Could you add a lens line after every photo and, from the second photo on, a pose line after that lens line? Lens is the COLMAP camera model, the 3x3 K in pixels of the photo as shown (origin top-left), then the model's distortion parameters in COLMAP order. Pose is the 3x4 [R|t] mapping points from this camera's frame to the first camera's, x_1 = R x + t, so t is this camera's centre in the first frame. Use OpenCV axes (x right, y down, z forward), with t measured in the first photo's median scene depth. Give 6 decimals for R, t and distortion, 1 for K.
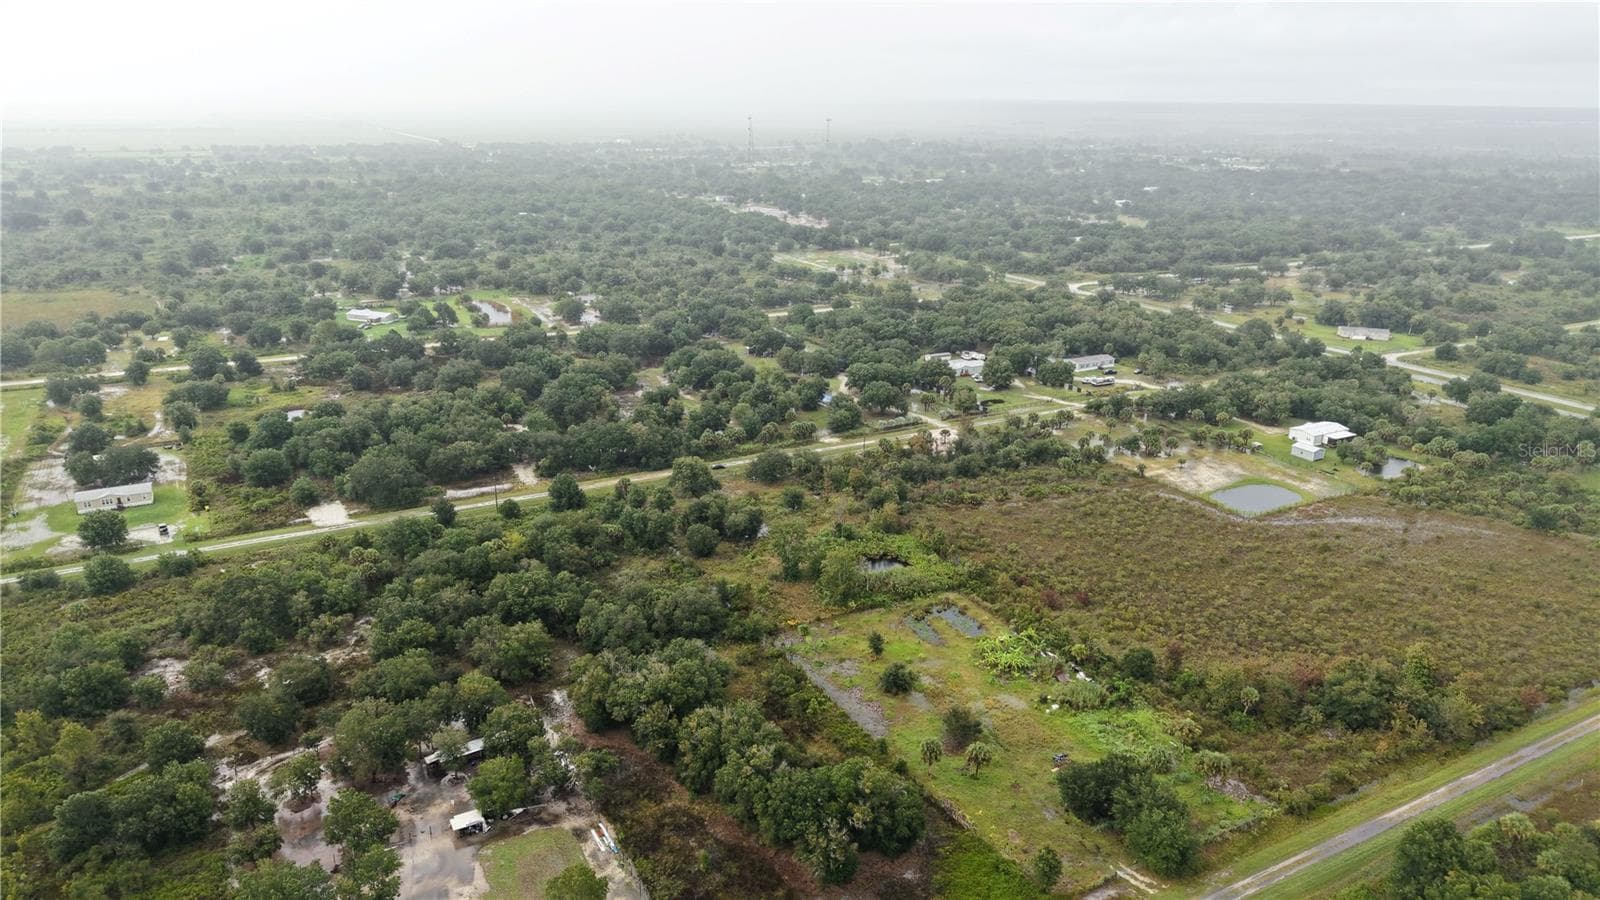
lens RADIAL K [[1054.6, 0, 799.9], [0, 1054.6, 471.7], [0, 0, 1]] dist [0.040399, -0.047766]
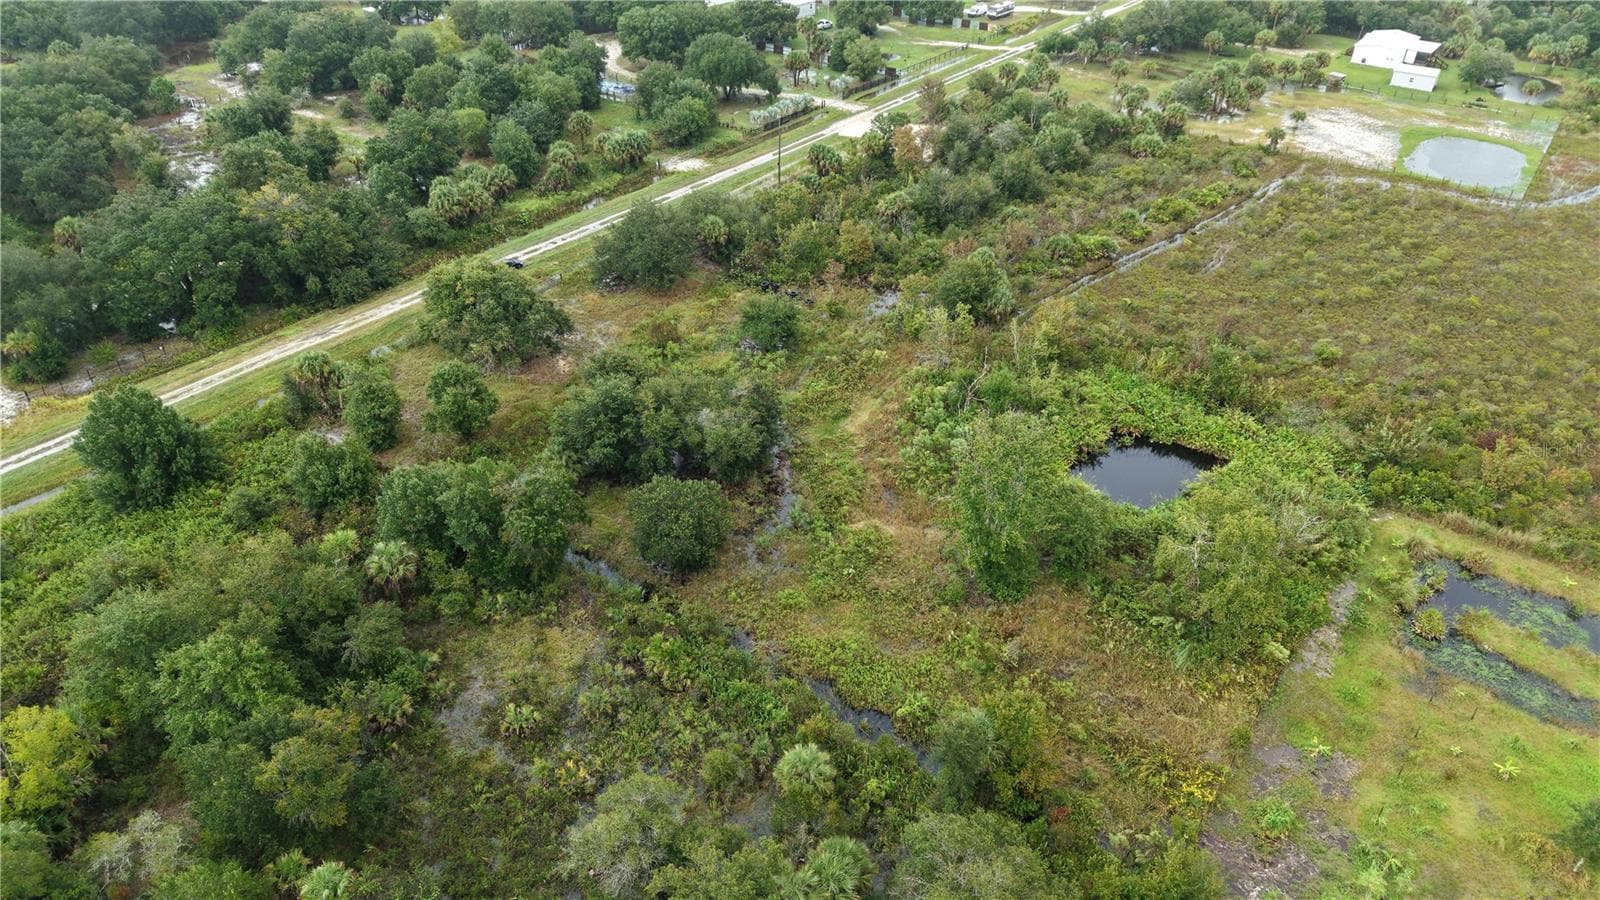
lens RADIAL K [[1063.7, 0, 799.8], [0, 1063.7, 463.0], [0, 0, 1]] dist [0.031638, -0.034137]
pose [[0.905214, -0.237788, 0.352198, -0.135186], [0.139456, 0.949115, 0.282371, -0.032913], [-0.401421, -0.206490, 0.892313, 0.542478]]
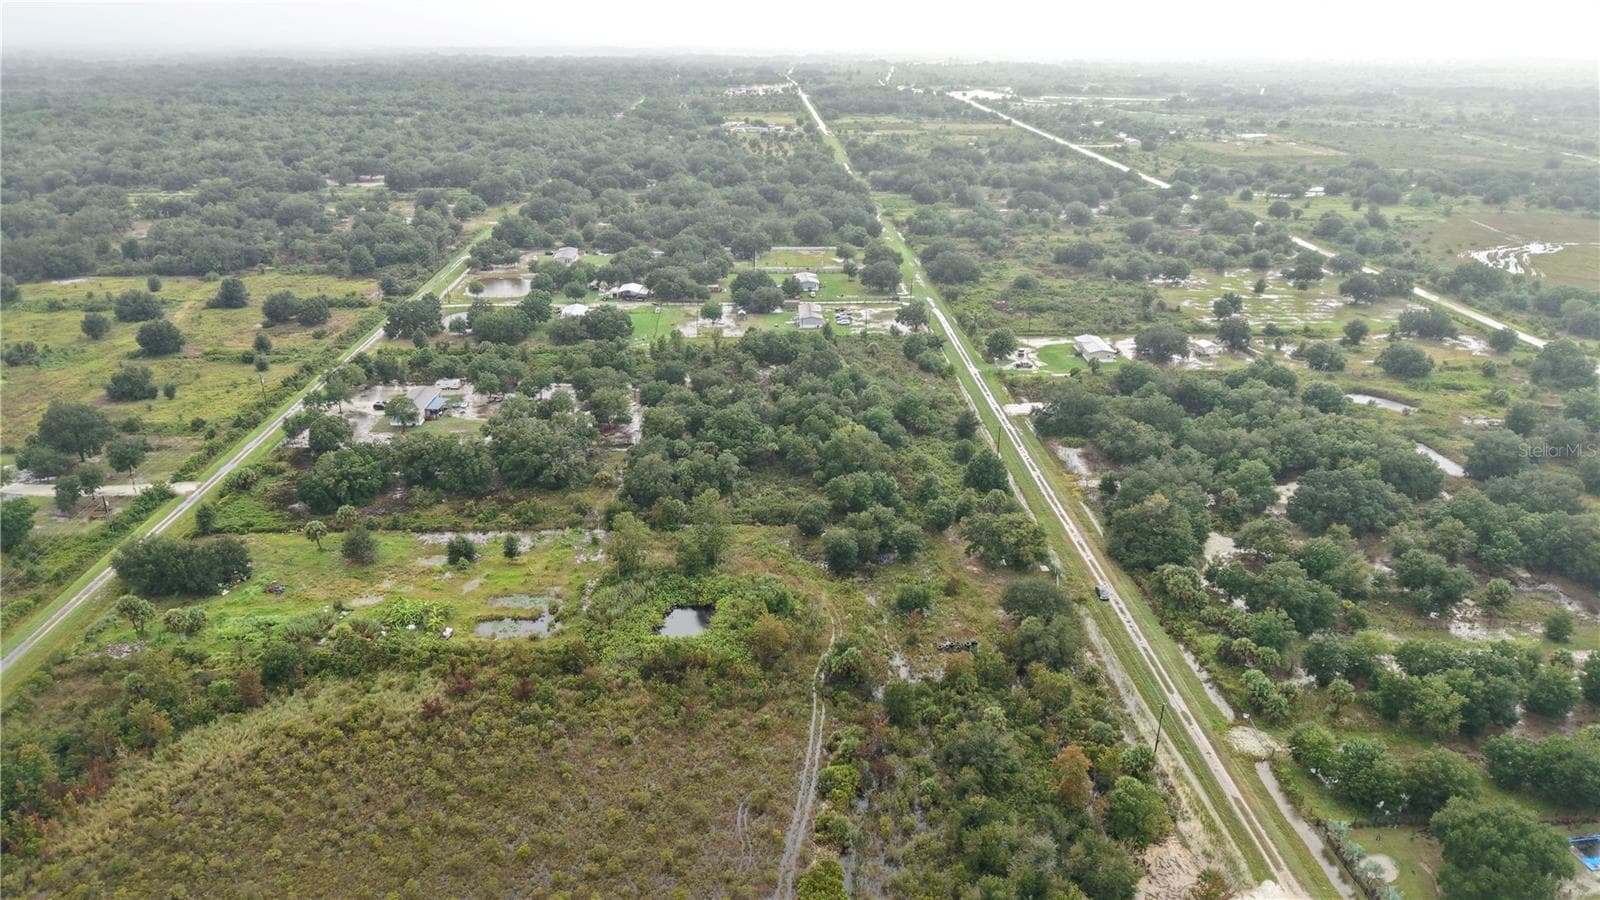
lens RADIAL K [[1054.6, 0, 799.9], [0, 1054.6, 471.7], [0, 0, 1]] dist [0.040399, -0.047766]
pose [[-0.435839, 0.347662, -0.830166, 0.501306], [-0.313465, 0.805994, 0.502109, -0.323130], [0.843673, 0.479067, -0.242304, 0.934498]]
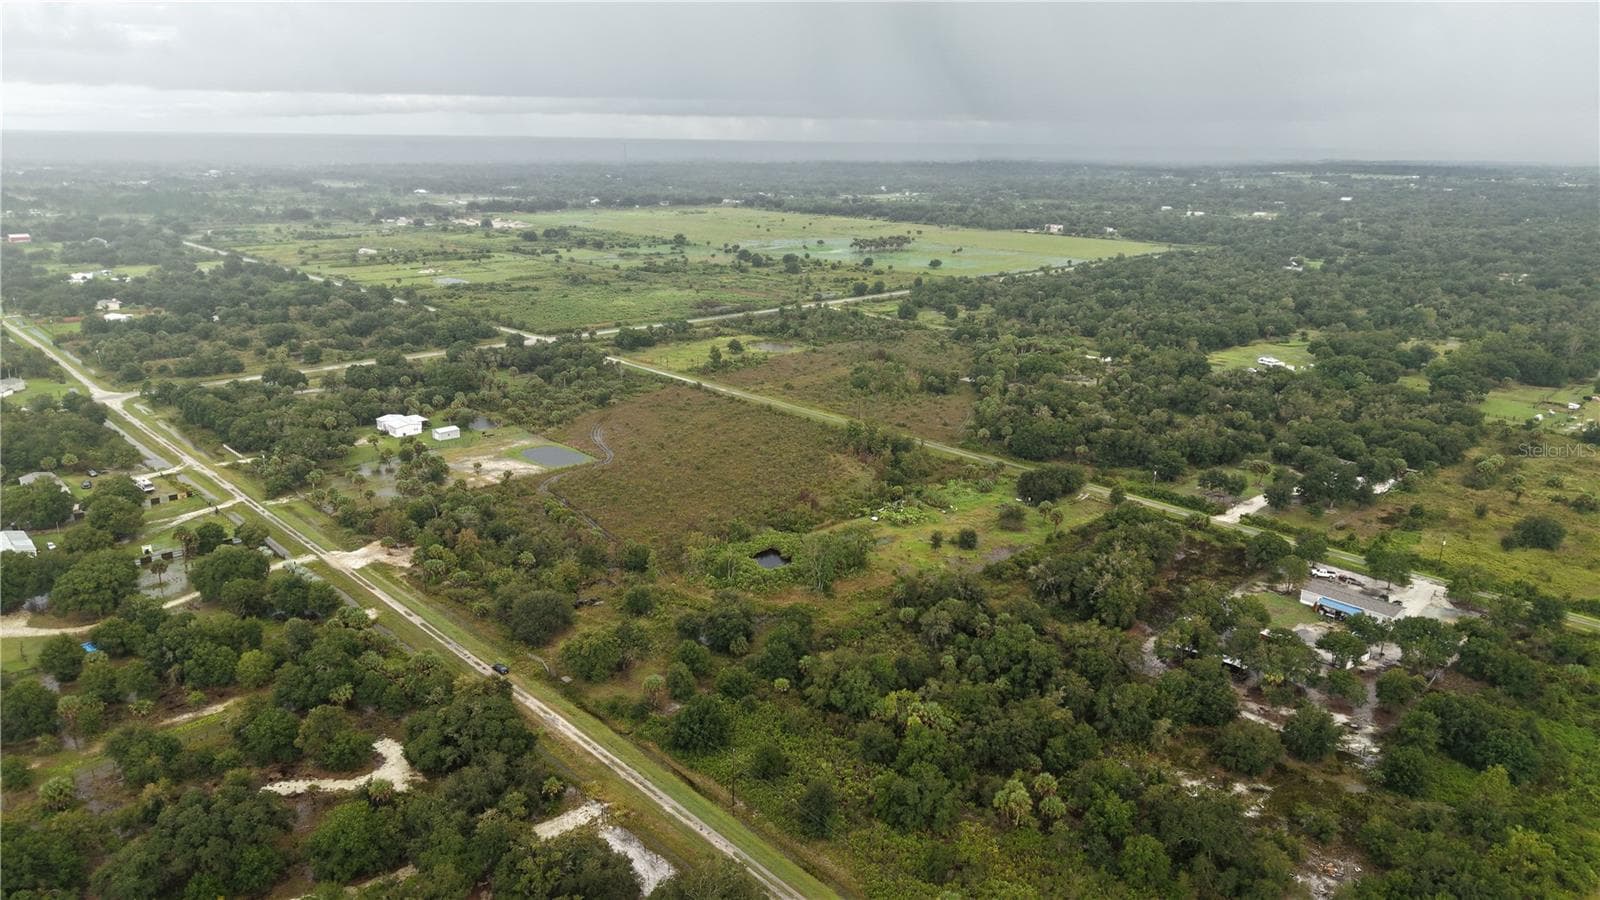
lens RADIAL K [[1059.7, 0, 802.1], [0, 1059.7, 454.1], [0, 0, 1]] dist [0.065822, -0.092618]
pose [[-0.263601, -0.290700, 0.919787, -0.699319], [0.309646, 0.877551, 0.366093, -0.307564], [-0.913583, 0.381310, -0.141309, 0.839097]]
